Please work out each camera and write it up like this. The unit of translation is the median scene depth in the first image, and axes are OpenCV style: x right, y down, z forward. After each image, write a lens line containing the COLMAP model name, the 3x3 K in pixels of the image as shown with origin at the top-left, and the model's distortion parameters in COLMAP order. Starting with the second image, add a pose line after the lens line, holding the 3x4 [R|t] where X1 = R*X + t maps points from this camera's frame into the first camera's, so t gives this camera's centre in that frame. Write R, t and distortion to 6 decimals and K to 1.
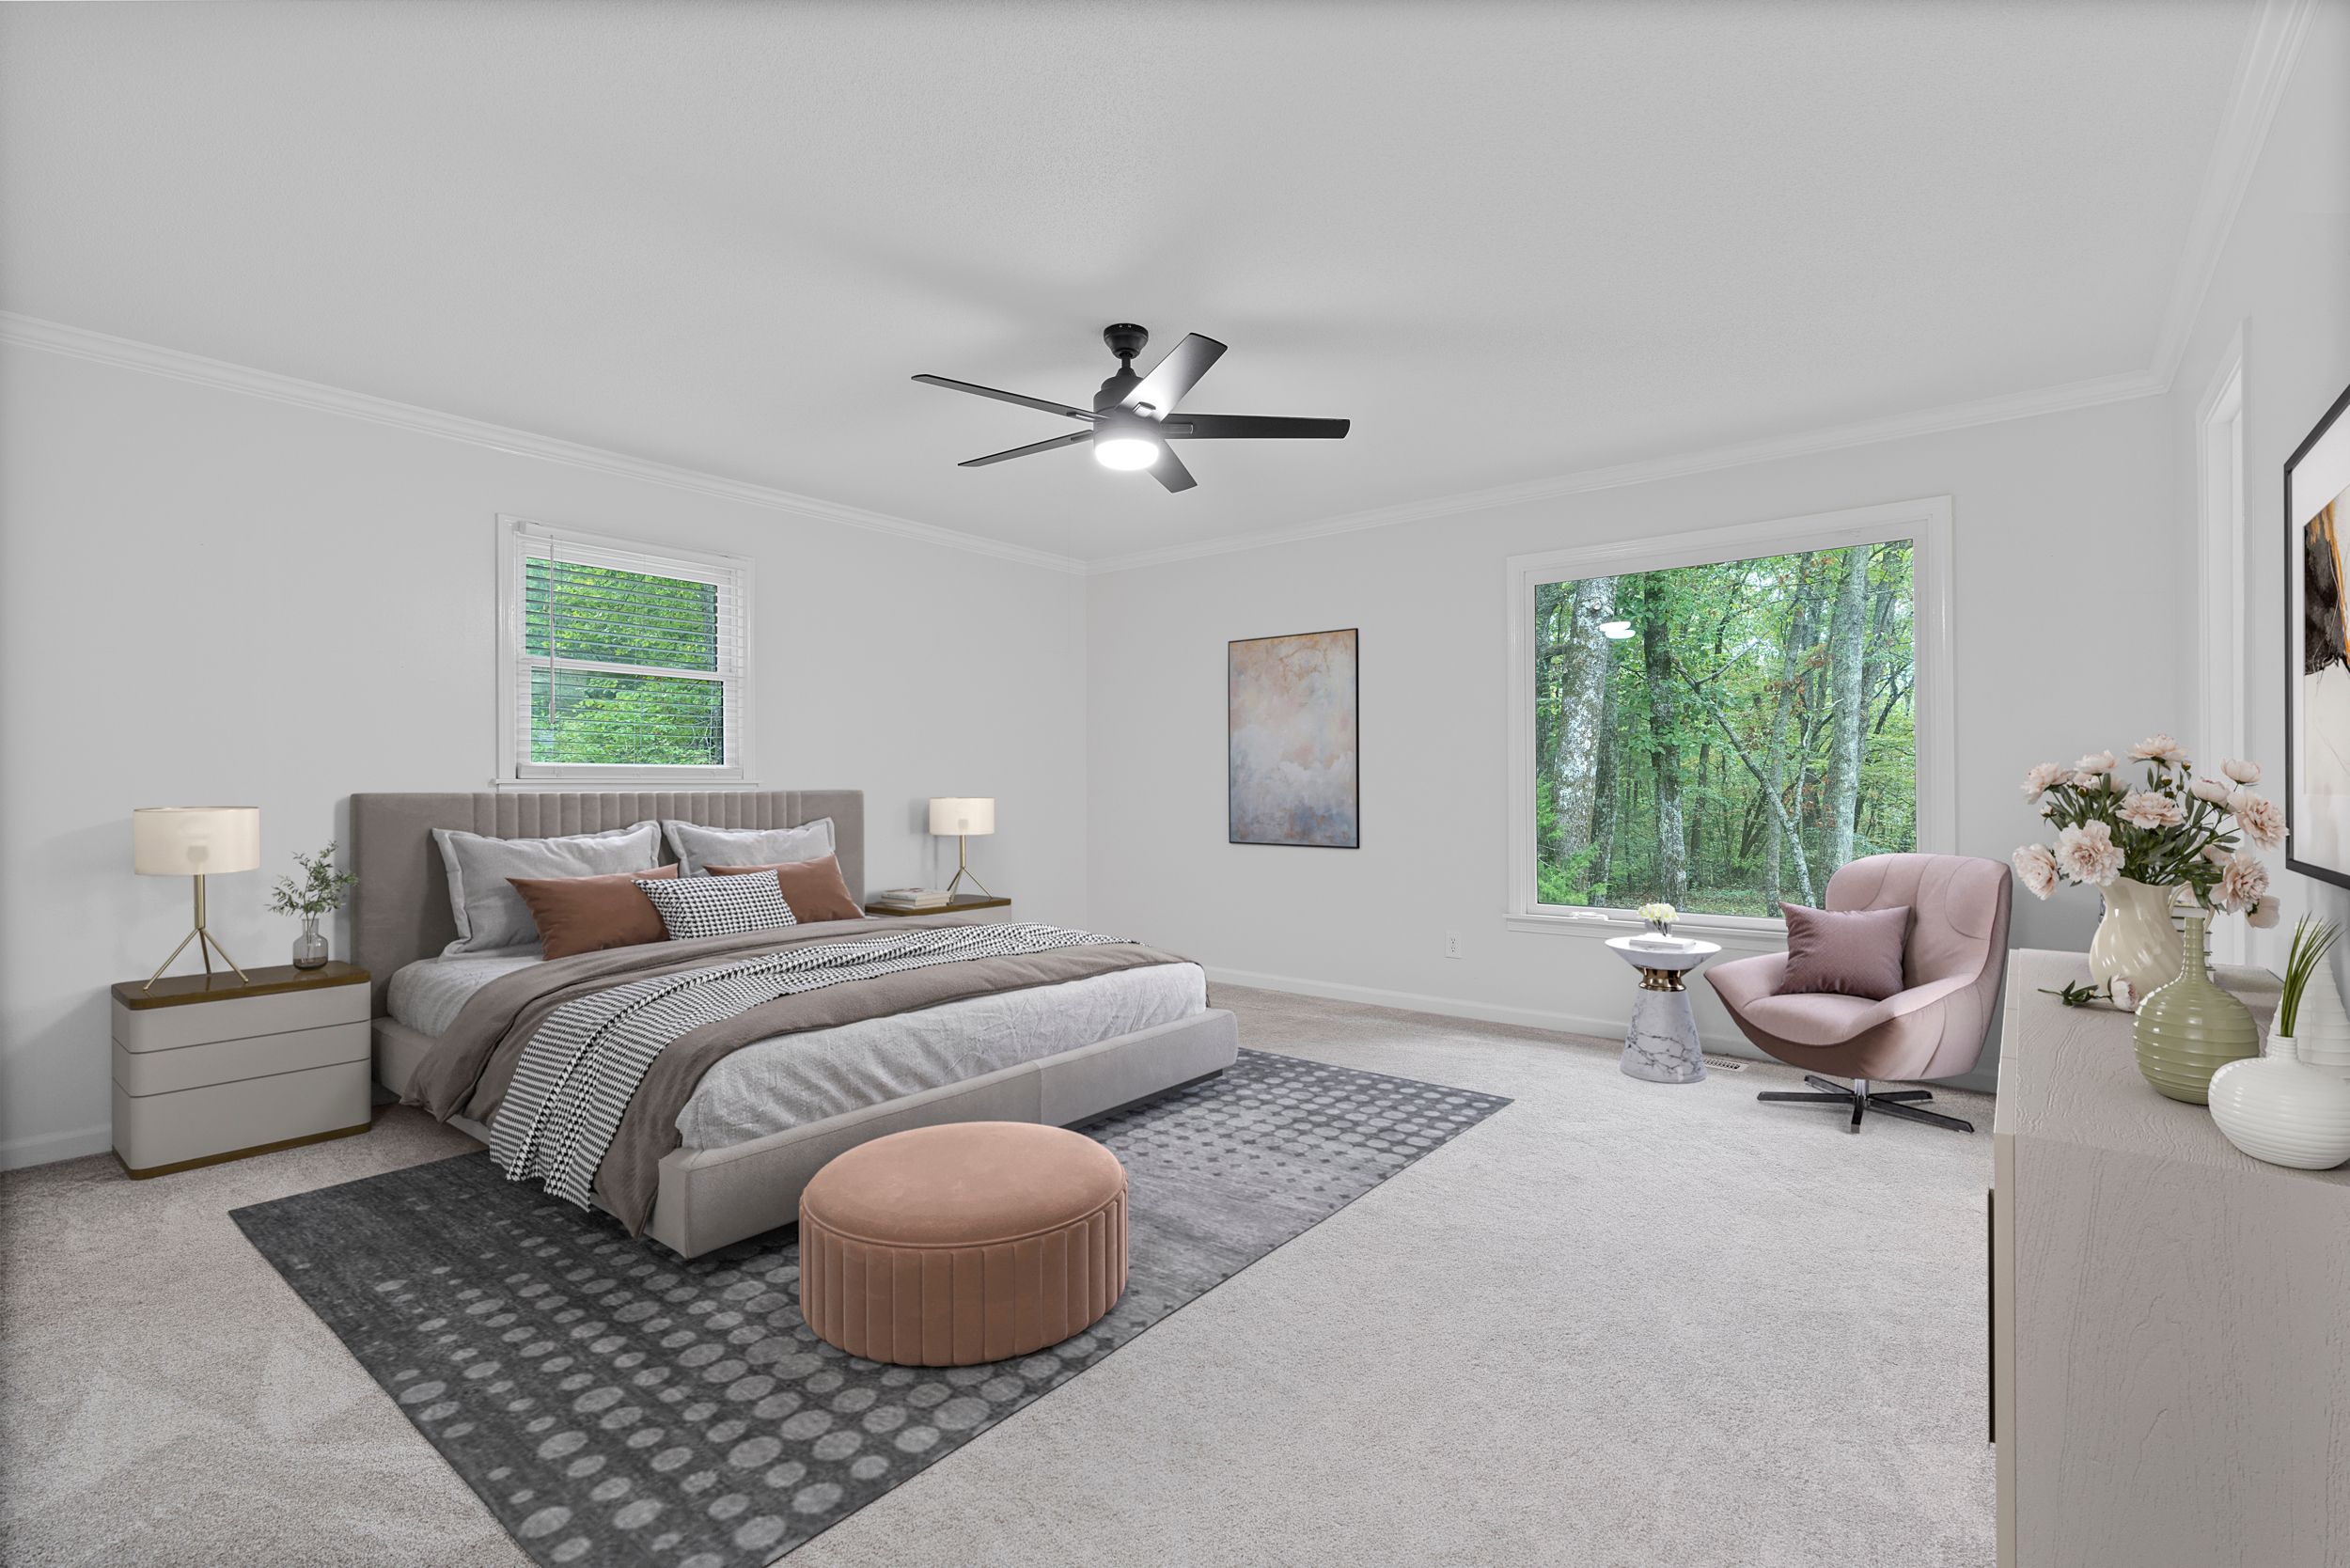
lens RADIAL K [[1067.4, 0, 1182.6], [0, 1067.4, 778.8], [0, 0, 1]] dist [-0.012909, 0.006349]
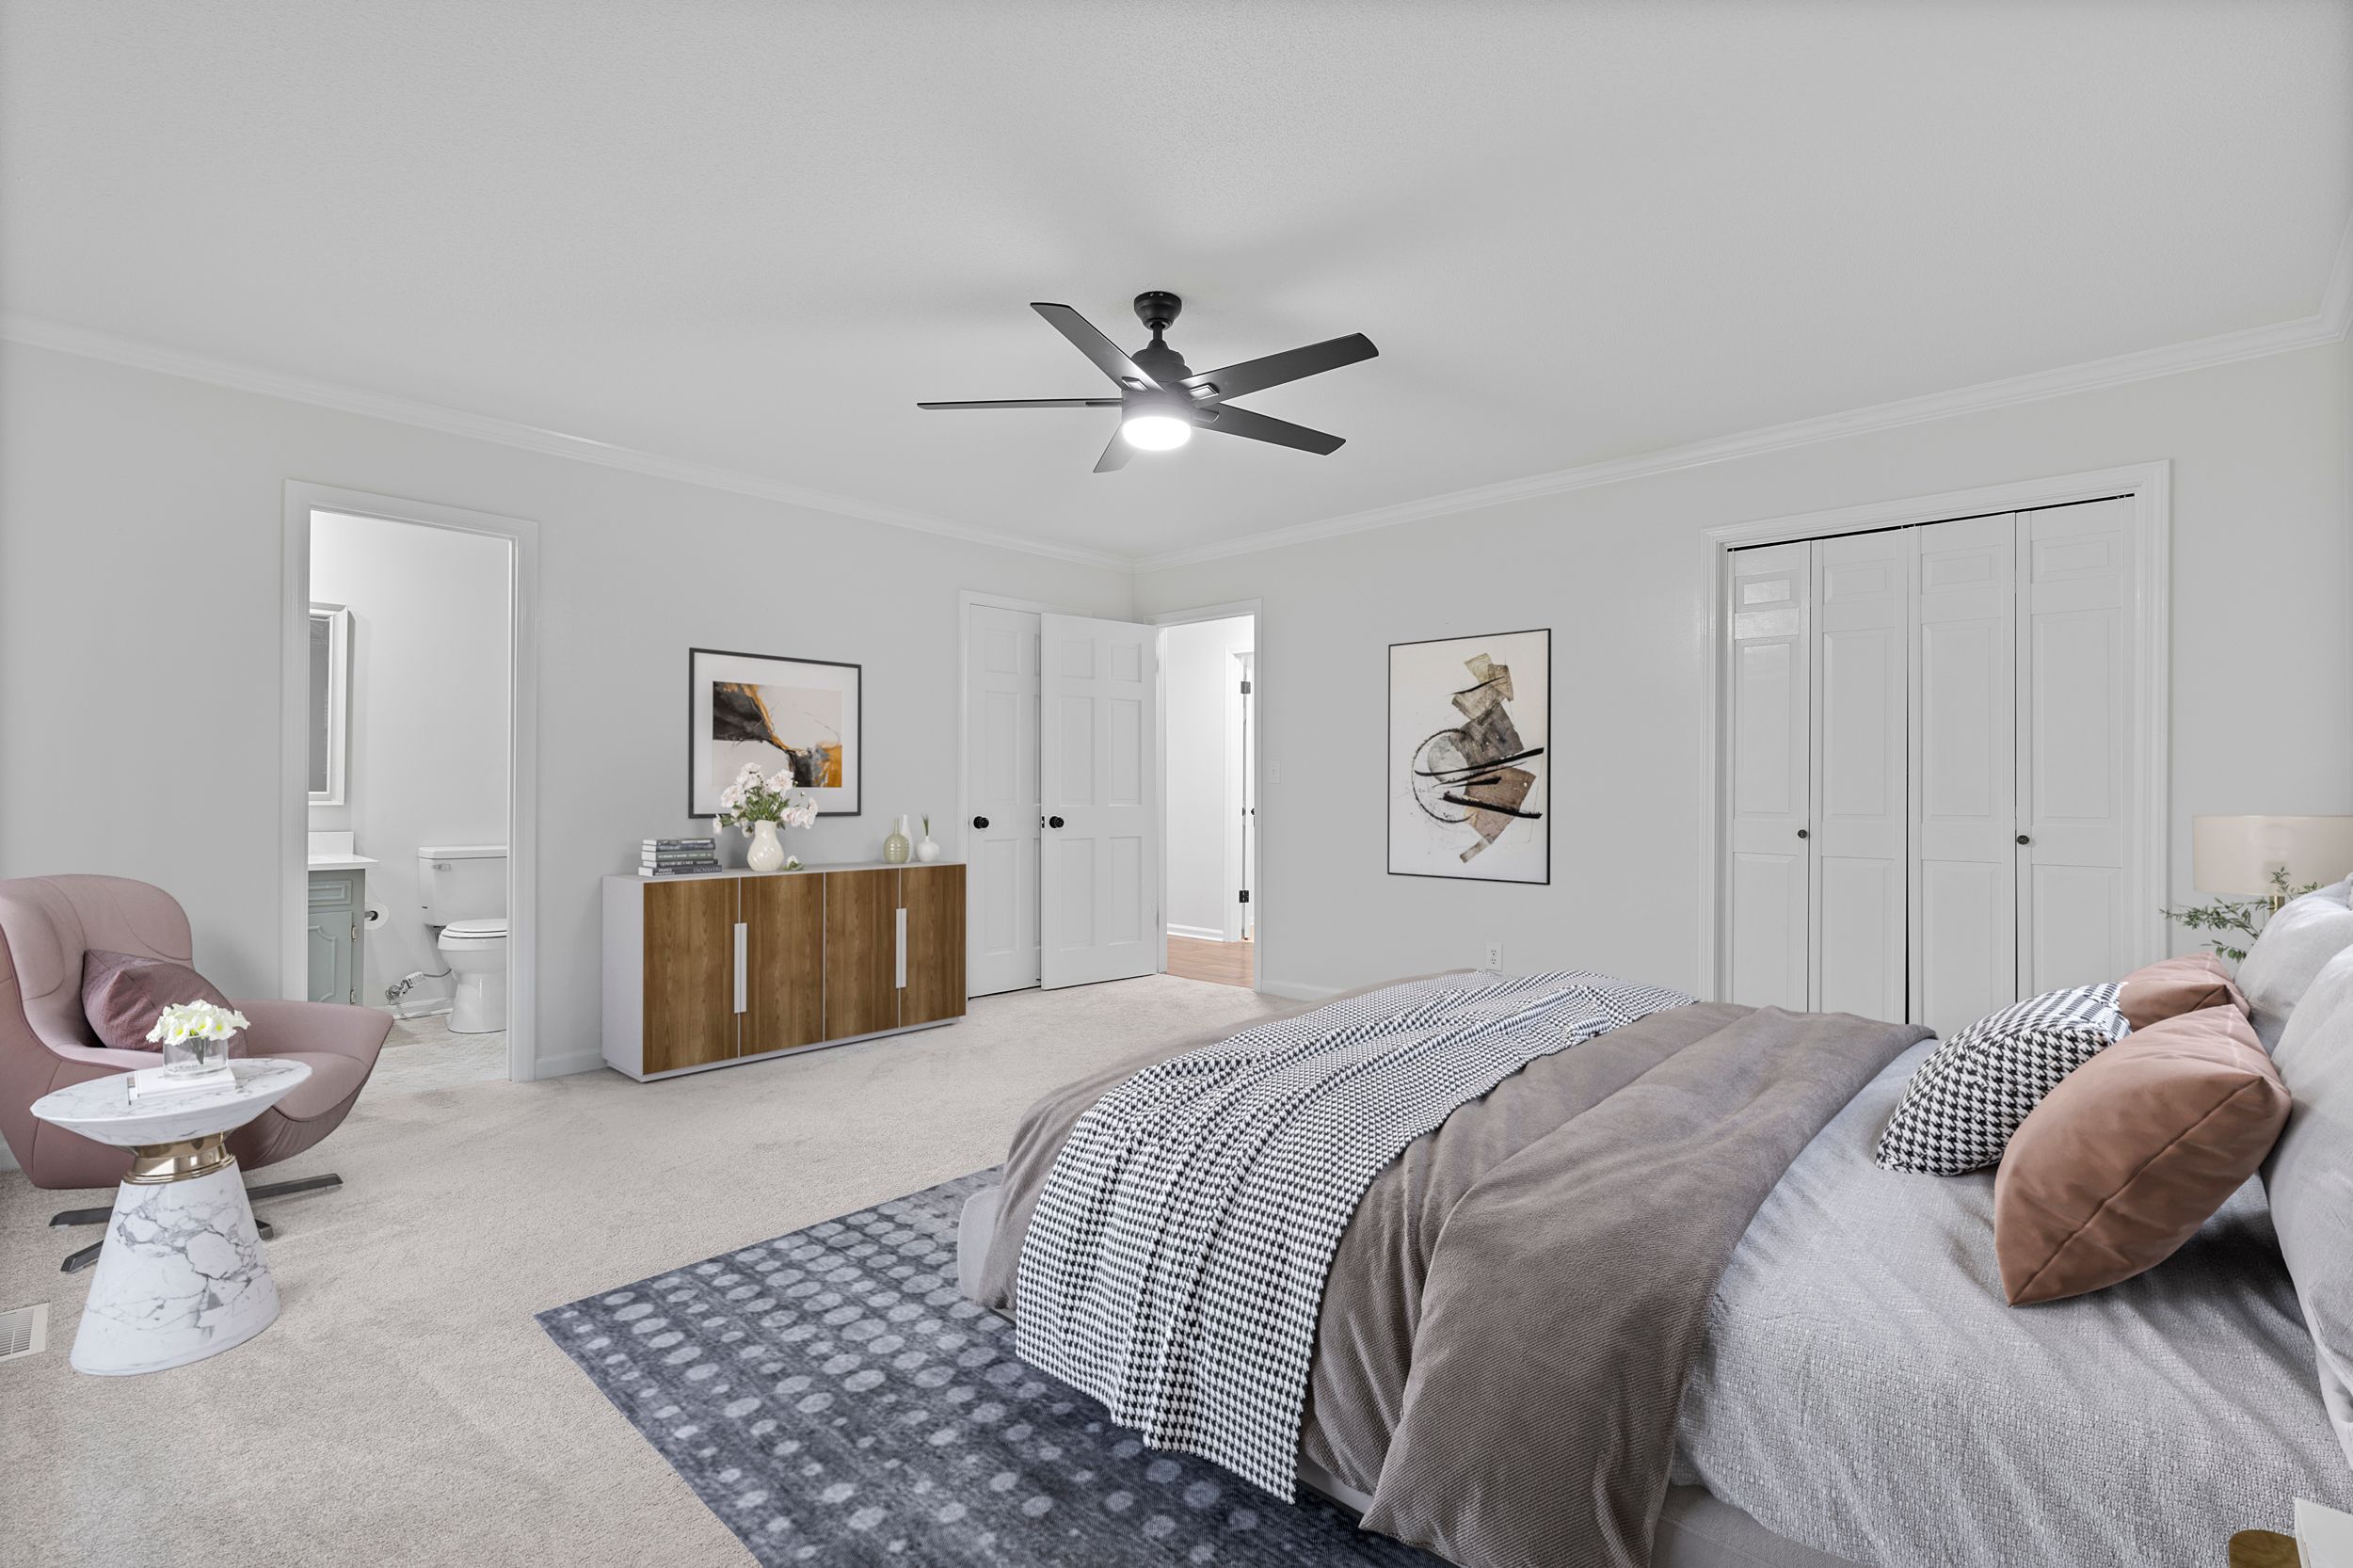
lens RADIAL K [[1068.7, 0, 1184.1], [0, 1068.7, 778.8], [0, 0, 1]] dist [-0.012909, 0.006349]
pose [[-0.993407, -0.006048, 0.114479, -0.135415], [-0.009092, 0.999618, -0.026082, 0.001738], [-0.114277, -0.026951, -0.993083, 1.604501]]
